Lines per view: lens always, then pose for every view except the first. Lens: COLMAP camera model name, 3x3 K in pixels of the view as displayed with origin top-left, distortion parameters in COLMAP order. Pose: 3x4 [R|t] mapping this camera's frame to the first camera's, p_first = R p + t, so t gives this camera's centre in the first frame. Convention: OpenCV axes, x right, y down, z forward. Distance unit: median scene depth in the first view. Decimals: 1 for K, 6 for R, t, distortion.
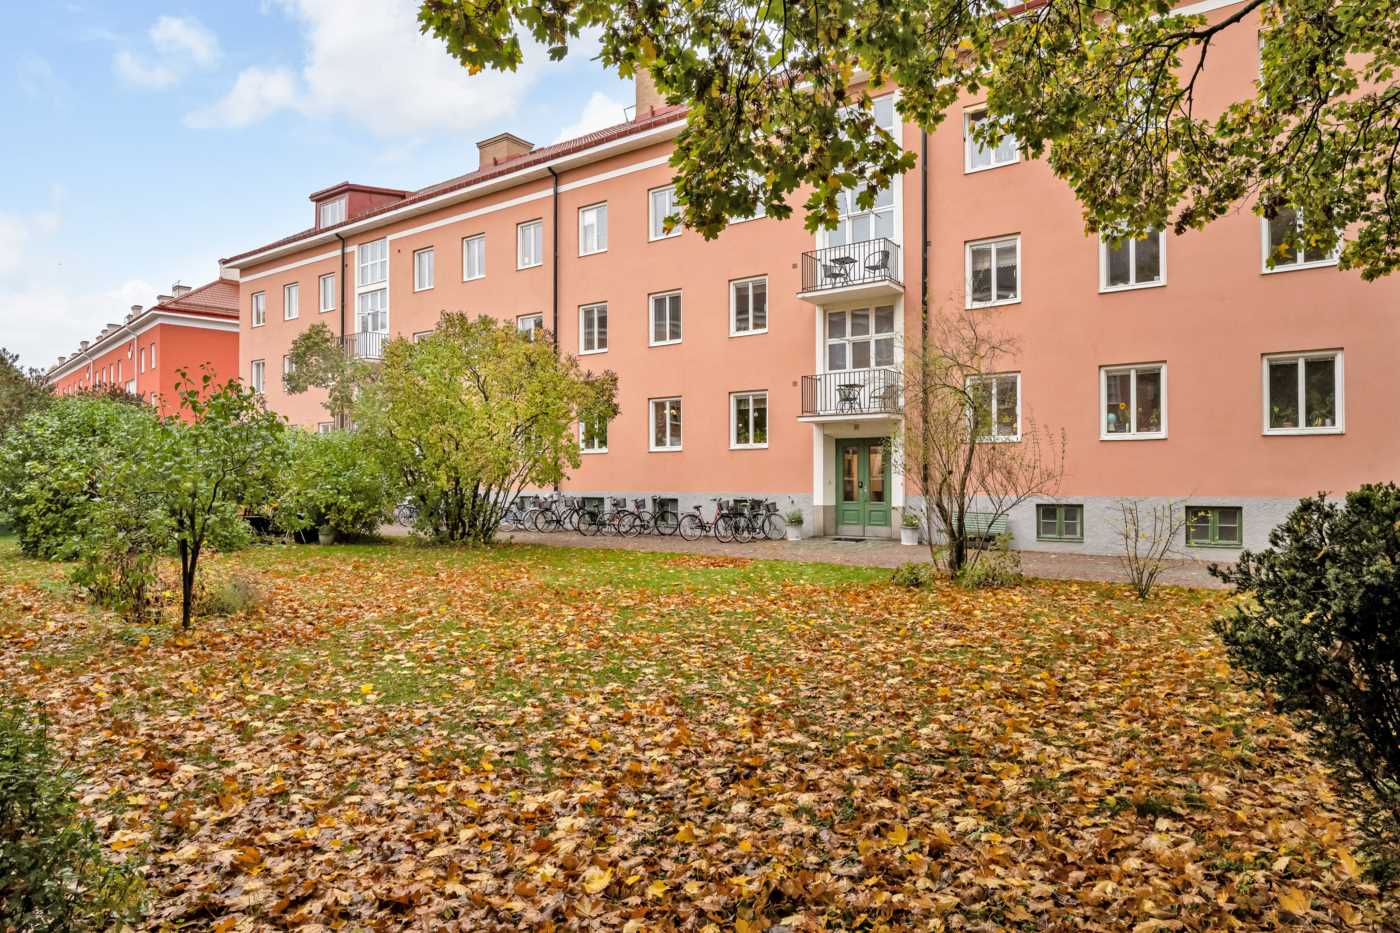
lens RADIAL K [[831.4, 0, 700.5], [0, 831.4, 470.7], [0, 0, 1]] dist [-0.002059, -0.000177]
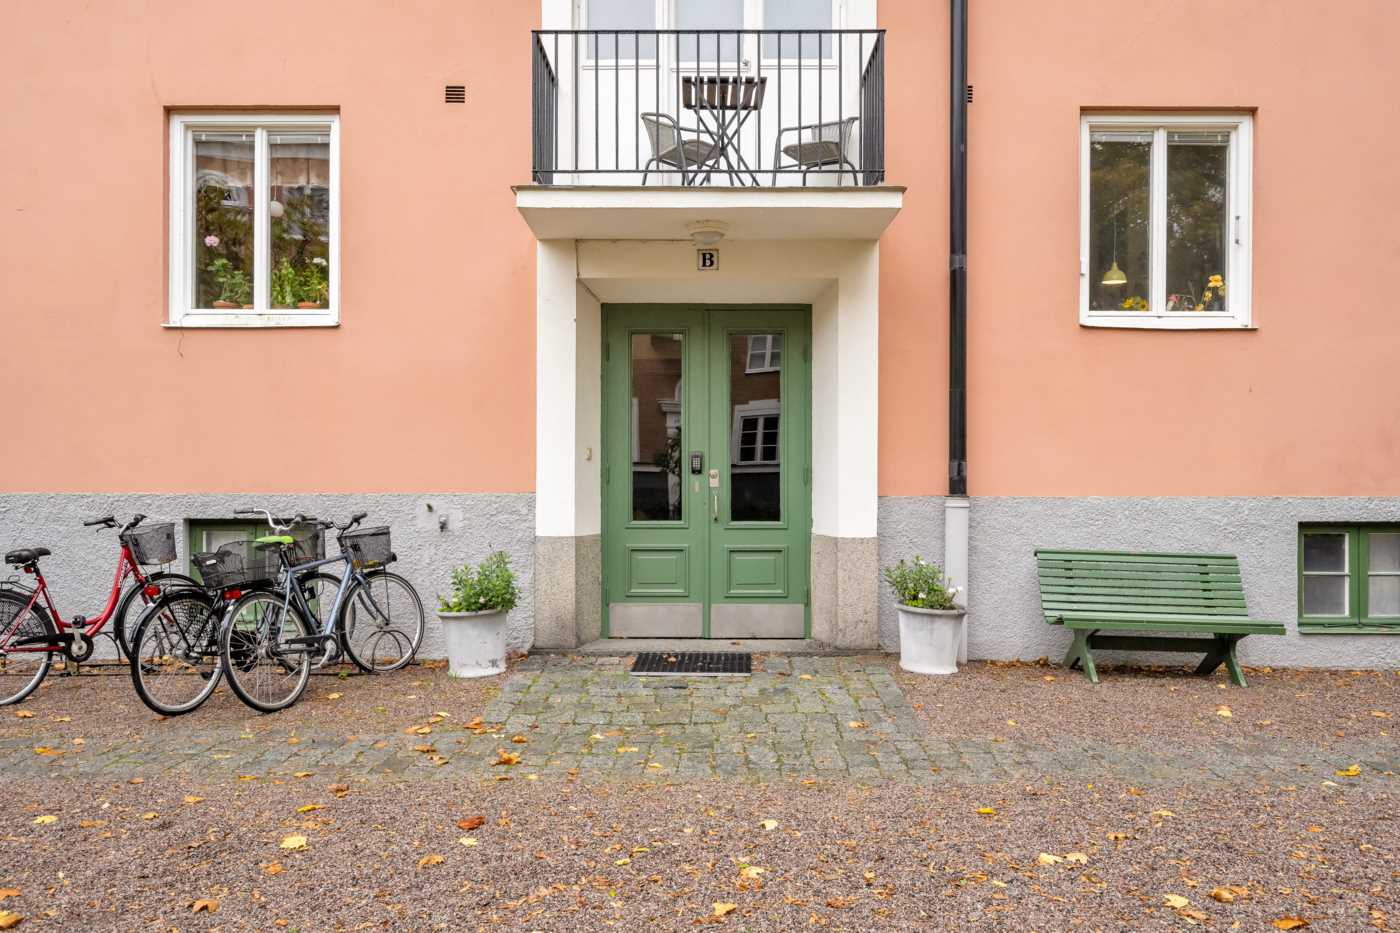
lens RADIAL K [[1028.6, 0, 698.8], [0, 1028.6, 466.3], [0, 0, 1]] dist [0.006931, 0.000221]
pose [[0.820922, -0.000317, 0.571040, -0.013891], [-0.010914, 0.999808, 0.016245, 0.011726], [-0.570936, -0.019568, 0.820761, 0.647618]]
